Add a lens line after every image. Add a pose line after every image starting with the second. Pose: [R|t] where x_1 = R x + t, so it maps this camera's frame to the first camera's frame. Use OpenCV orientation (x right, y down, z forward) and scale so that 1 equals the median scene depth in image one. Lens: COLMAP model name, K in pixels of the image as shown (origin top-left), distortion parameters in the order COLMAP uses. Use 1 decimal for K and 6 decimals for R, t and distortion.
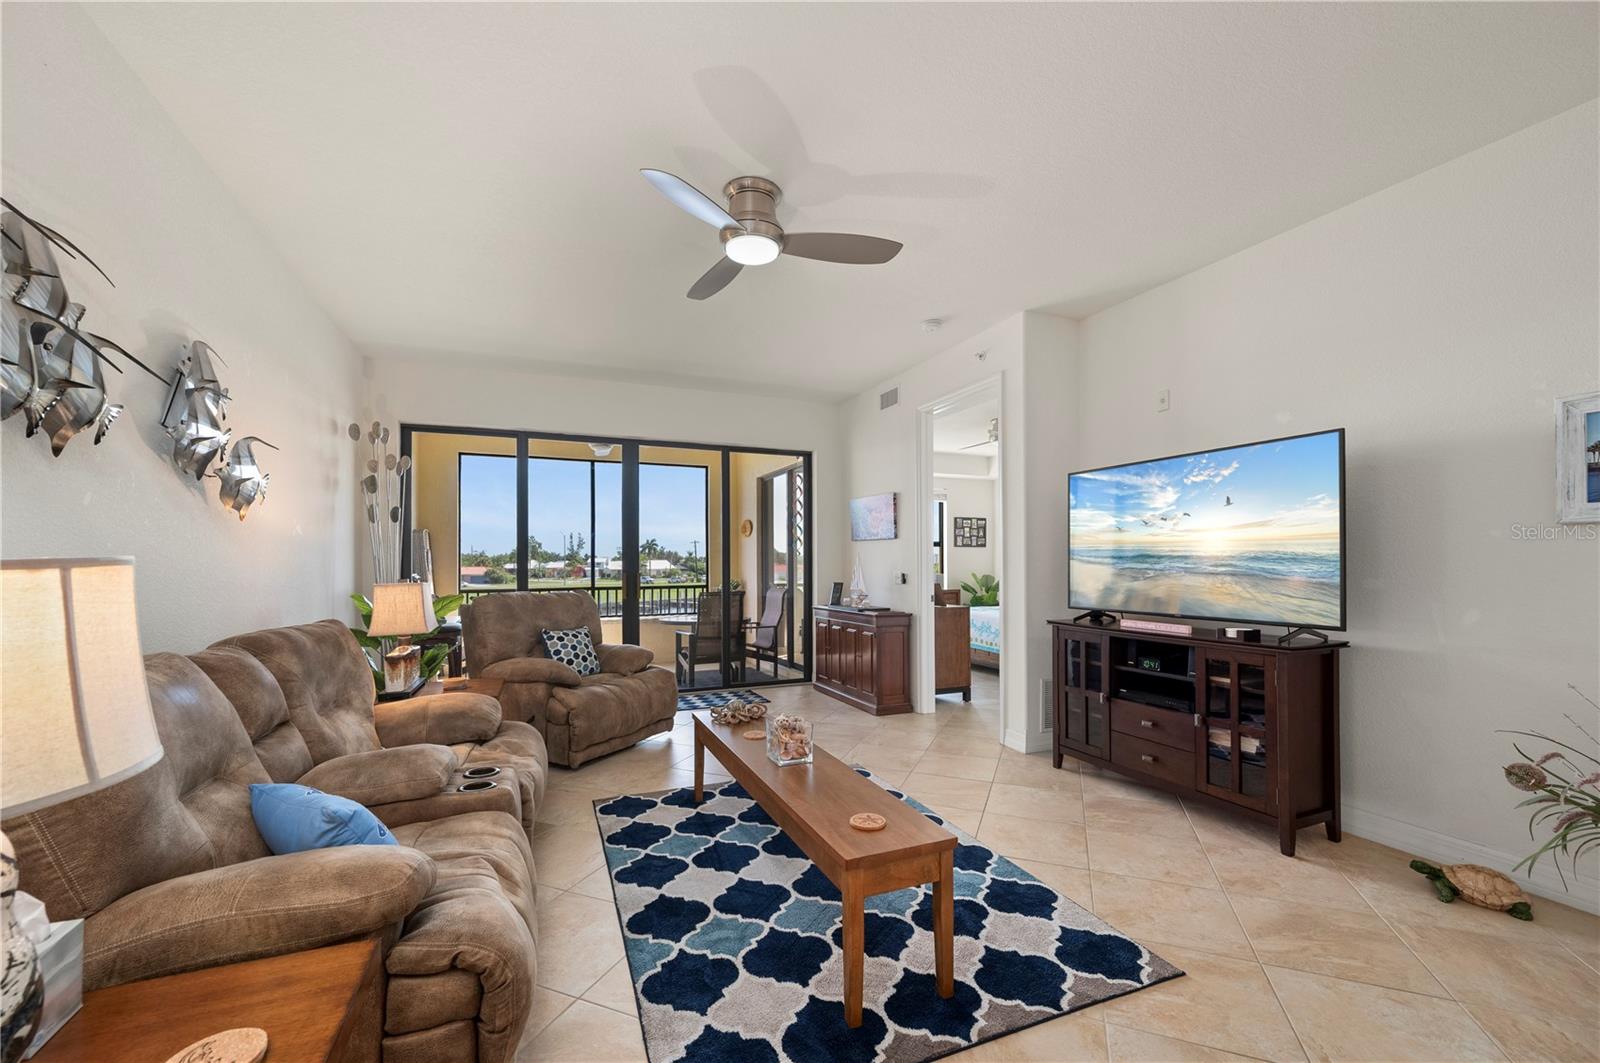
lens RADIAL K [[636.2, 0, 793.9], [0, 636.2, 564.0], [0, 0, 1]] dist [-0.004123, 0.001910]
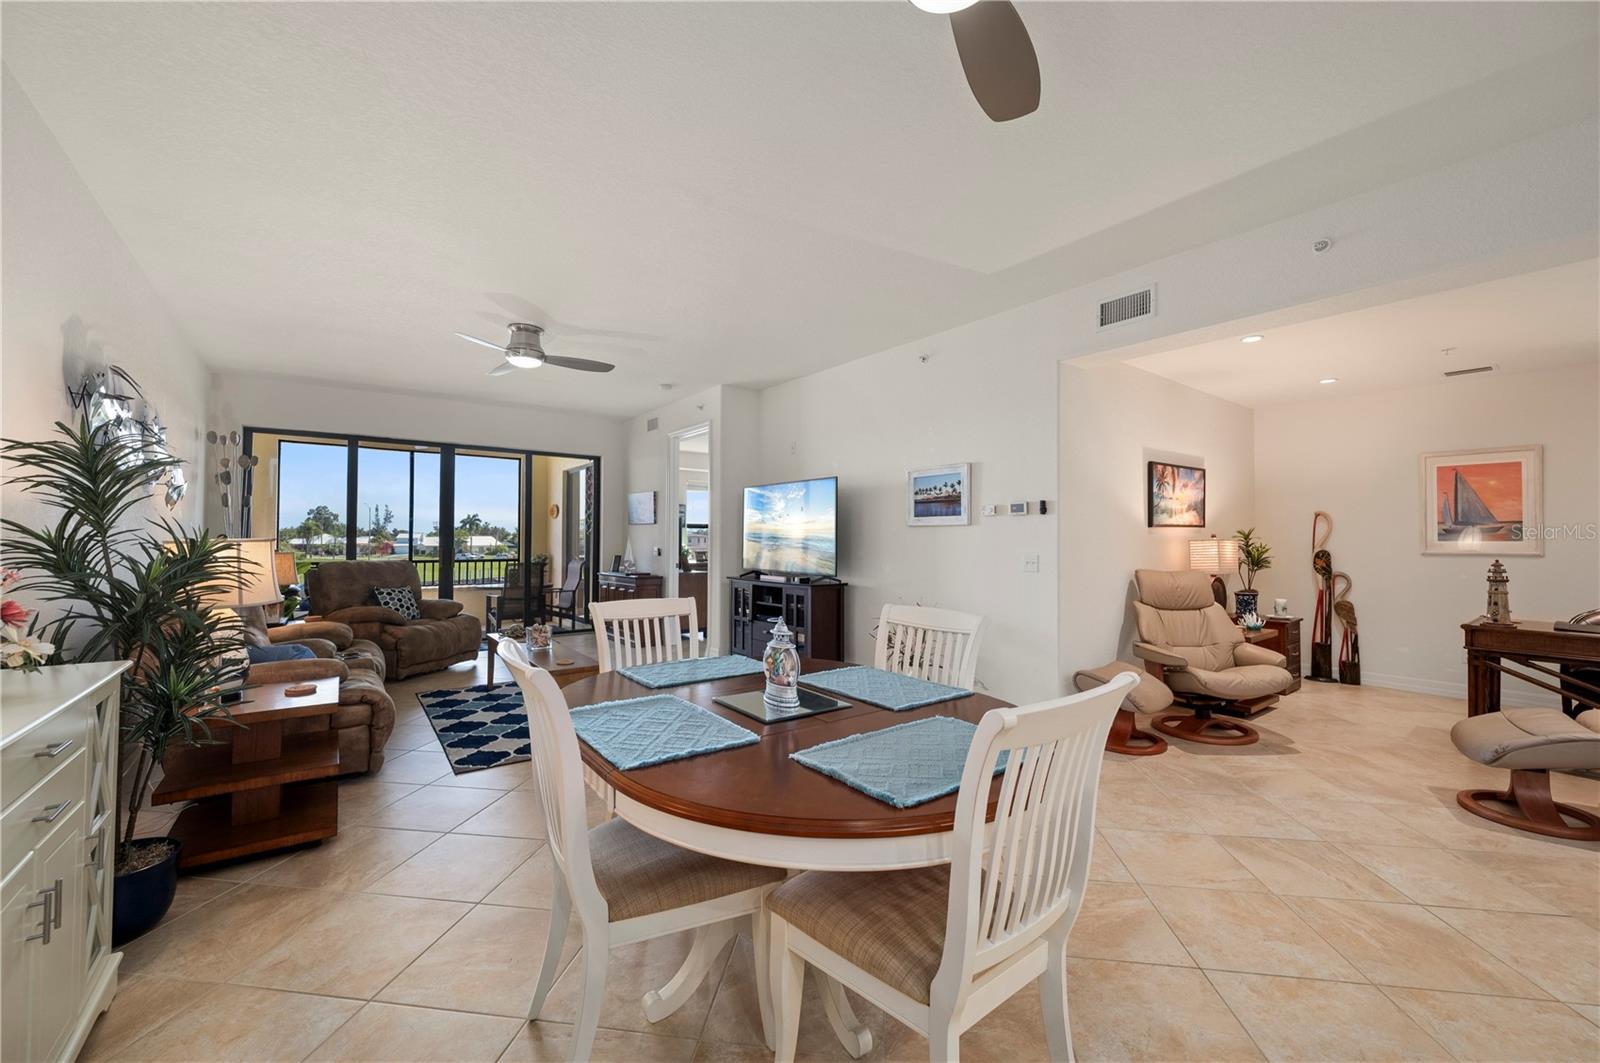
lens RADIAL K [[636.2, 0, 802.4], [0, 636.2, 528.4], [0, 0, 1]] dist [-0.004123, 0.001910]
pose [[0.967527, 0.011742, 0.252494, 0.119459], [-0.006490, 0.999745, -0.021622, -0.001256], [-0.252683, 0.019282, 0.967357, -0.444221]]
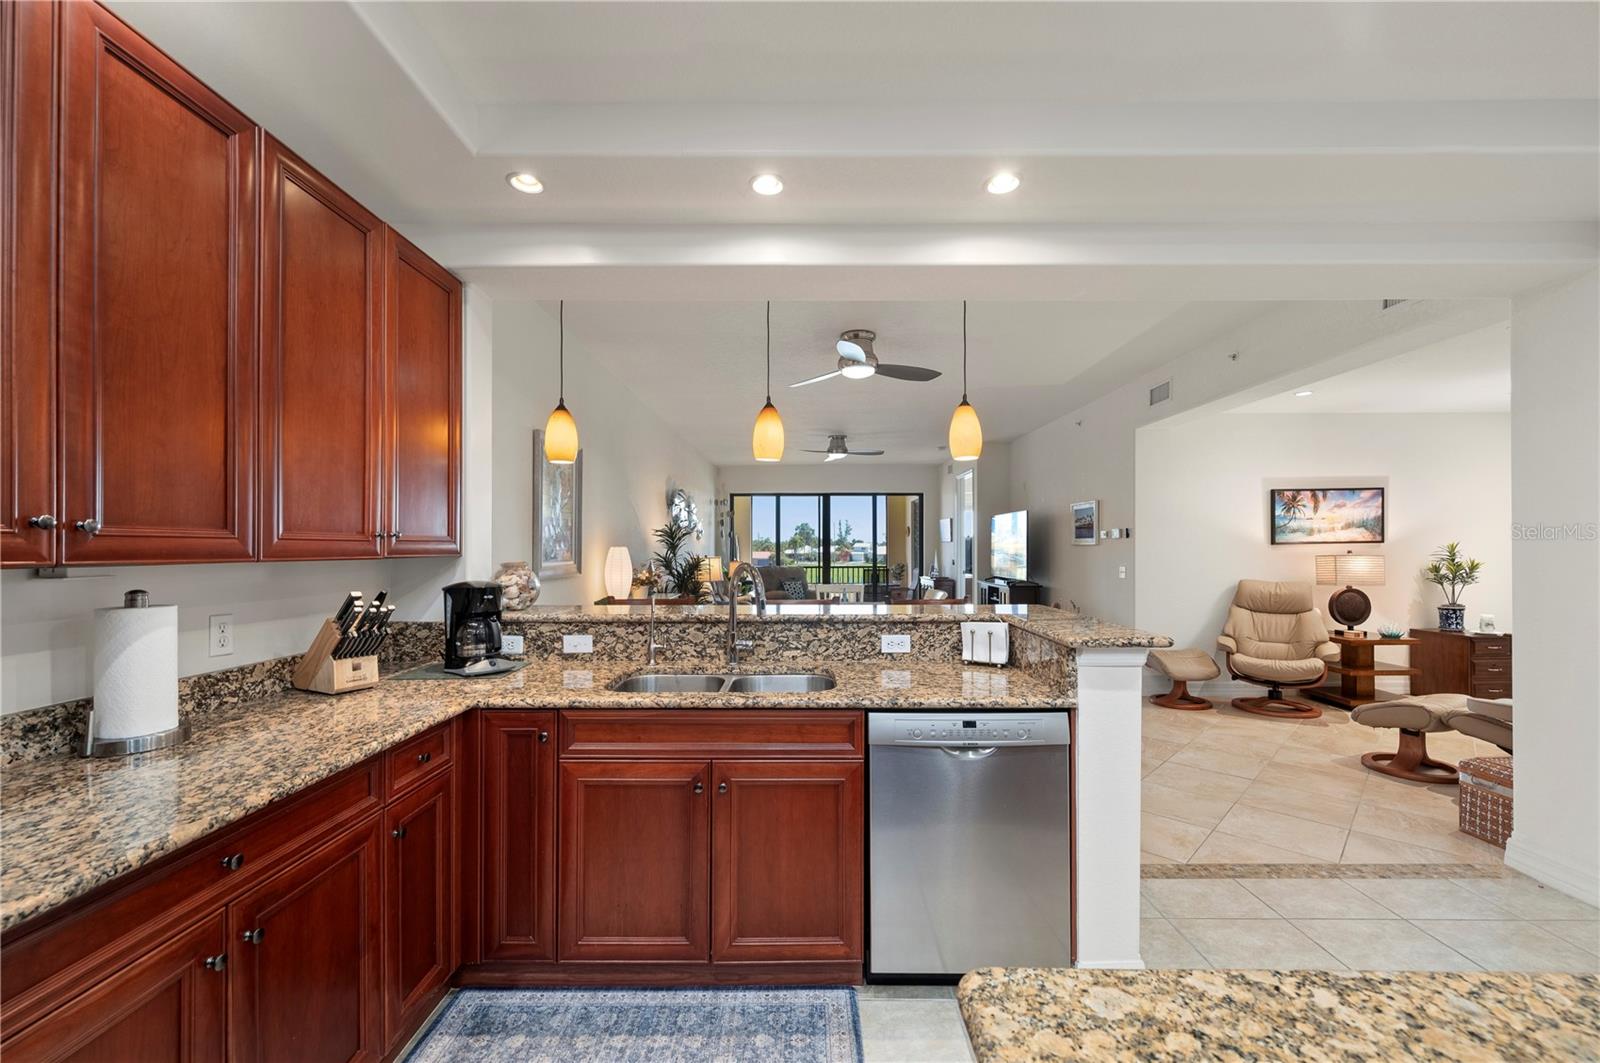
lens RADIAL K [[636.2, 0, 801.2], [0, 636.2, 546.9], [0, 0, 1]] dist [-0.004123, 0.001910]
pose [[0.920761, -0.000024, -0.390126, 0.496068], [-0.001206, 0.999995, -0.002907, -0.017587], [0.390124, 0.003148, 0.920757, -0.977713]]
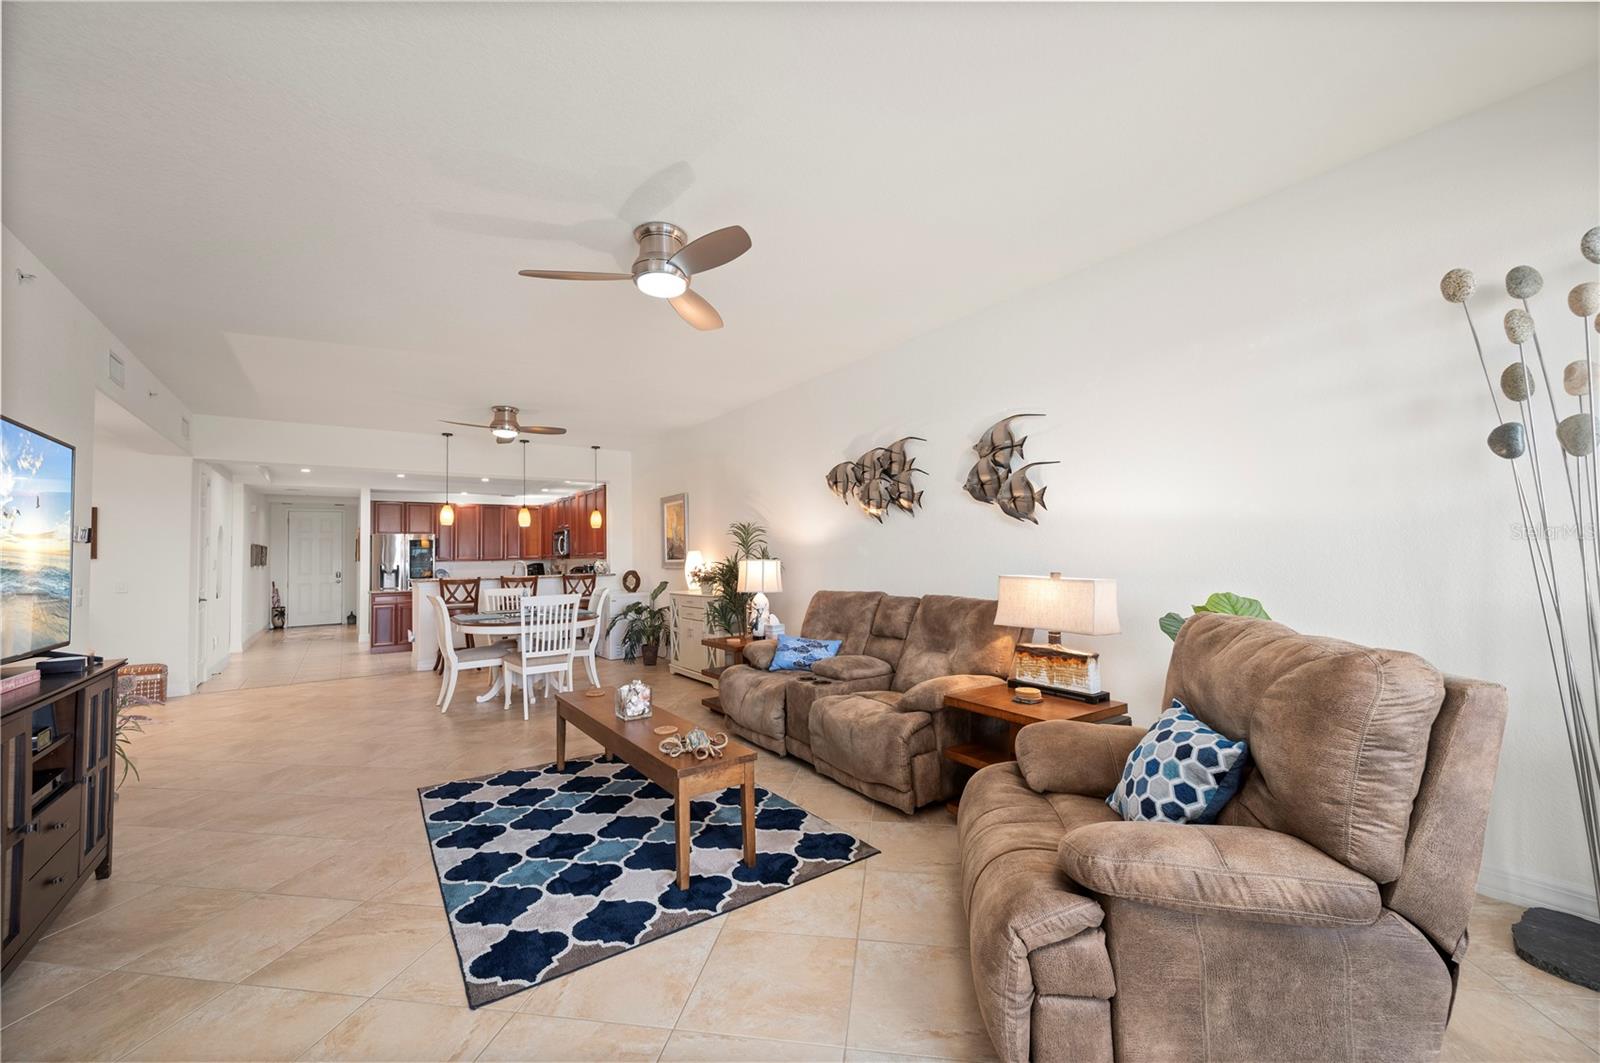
lens RADIAL K [[636.2, 0, 799.0], [0, 636.2, 528.2], [0, 0, 1]] dist [-0.004123, 0.001910]
pose [[-0.975337, 0.010410, -0.220473, -0.025327], [0.020531, 0.998835, -0.043666, -0.005638], [0.219762, -0.047116, -0.974415, 1.071016]]
